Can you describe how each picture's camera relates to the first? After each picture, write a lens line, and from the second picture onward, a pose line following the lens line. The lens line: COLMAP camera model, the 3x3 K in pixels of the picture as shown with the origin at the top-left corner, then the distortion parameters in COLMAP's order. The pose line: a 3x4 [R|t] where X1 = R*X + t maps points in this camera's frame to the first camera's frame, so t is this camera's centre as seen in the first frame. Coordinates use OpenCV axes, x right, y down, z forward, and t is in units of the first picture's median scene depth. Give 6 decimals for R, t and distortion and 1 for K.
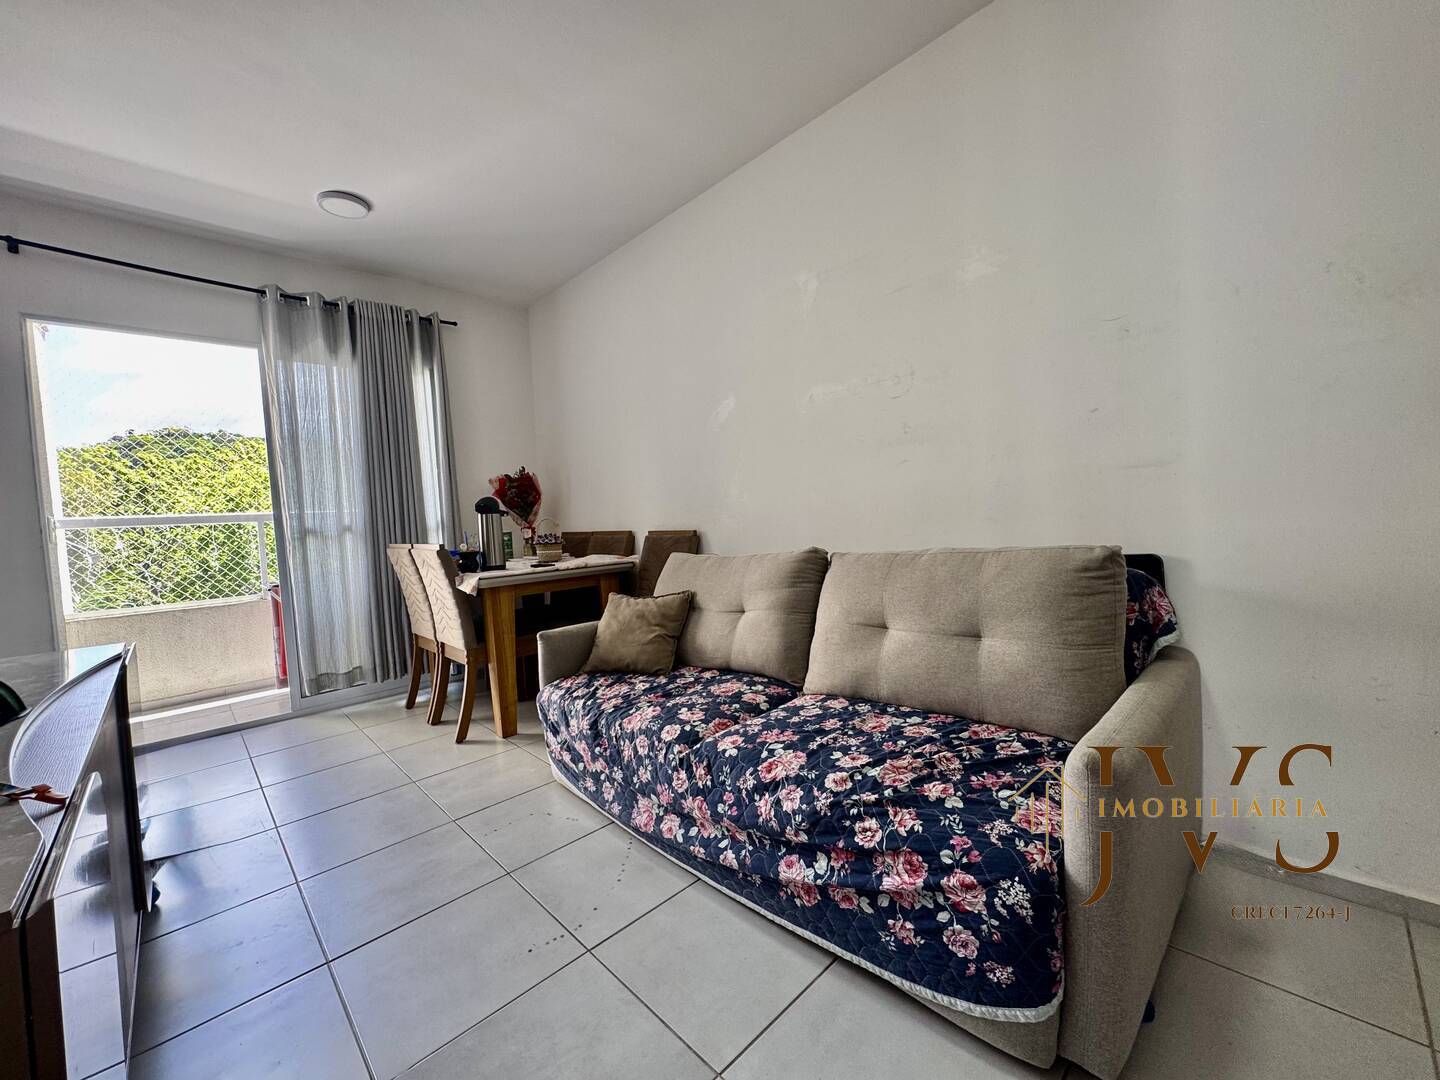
lens RADIAL K [[576.1, 0, 714.7], [0, 576.1, 542.2], [0, 0, 1]] dist [-0.003360, 0.000410]
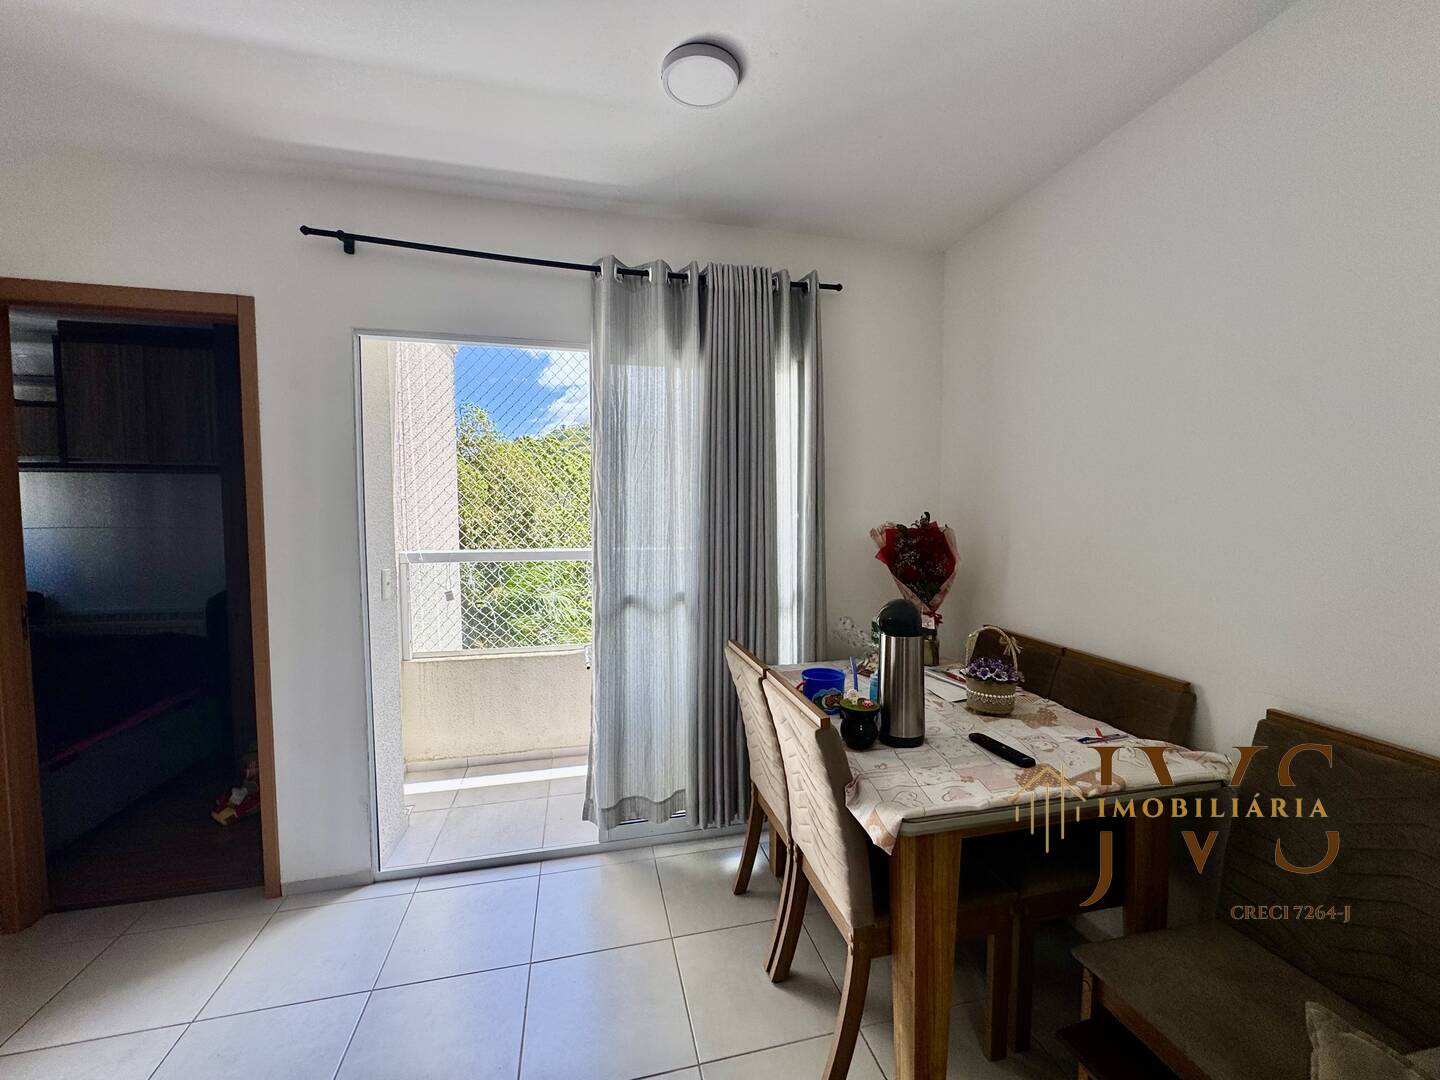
lens RADIAL K [[576.1, 0, 719.1], [0, 576.1, 538.5], [0, 0, 1]] dist [-0.003360, 0.000410]
pose [[0.867692, 0.079691, -0.490672, -0.274155], [-0.068349, 0.996817, 0.041028, -0.139039], [0.492381, -0.002063, 0.870378, 0.444978]]
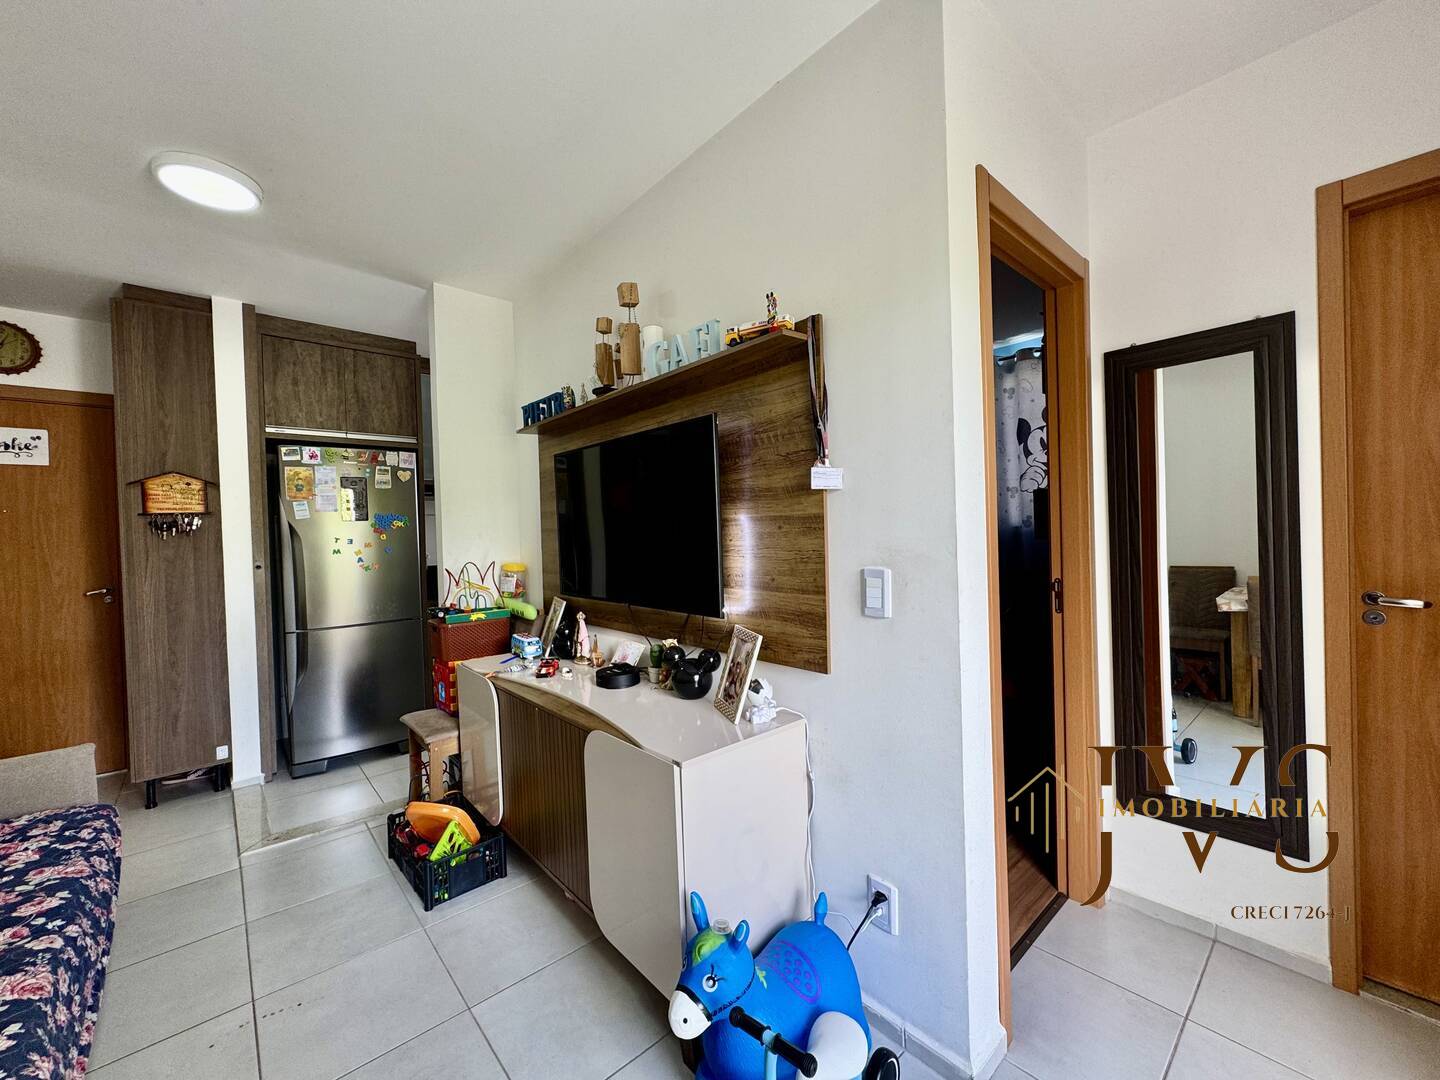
lens RADIAL K [[576.1, 0, 720.2], [0, 576.1, 538.1], [0, 0, 1]] dist [-0.003360, 0.000410]
pose [[-0.995894, 0.082328, 0.037648, -0.573952], [0.084513, 0.994573, 0.060682, -0.102664], [-0.032448, 0.063615, -0.997447, 0.923001]]
